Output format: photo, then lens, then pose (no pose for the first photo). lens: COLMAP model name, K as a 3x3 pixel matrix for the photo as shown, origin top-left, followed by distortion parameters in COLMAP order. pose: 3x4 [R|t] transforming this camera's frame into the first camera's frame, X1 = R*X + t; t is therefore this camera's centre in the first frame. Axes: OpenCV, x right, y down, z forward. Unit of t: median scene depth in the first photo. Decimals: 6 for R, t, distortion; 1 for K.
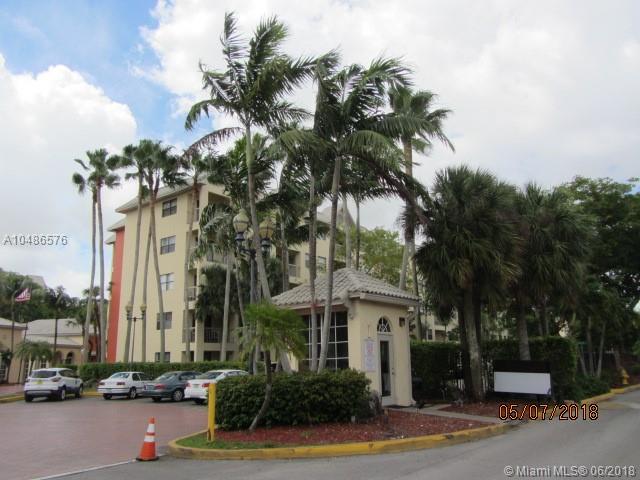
lens RADIAL K [[531.9, 0, 320.0], [0, 531.9, 240.0], [0, 0, 1]] dist [-0.002359, -0.002001]
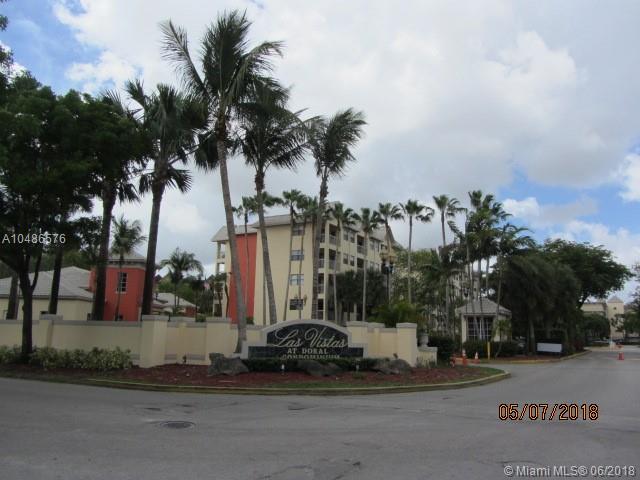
lens RADIAL K [[543.4, 0, 320.0], [0, 543.4, 240.0], [0, 0, 1]] dist [-0.040674, -0.000716]
pose [[0.989491, 0.063247, 0.130032, -0.875725], [-0.070250, 0.996276, 0.049996, -0.238656], [-0.126385, -0.058605, 0.990249, -1.117375]]
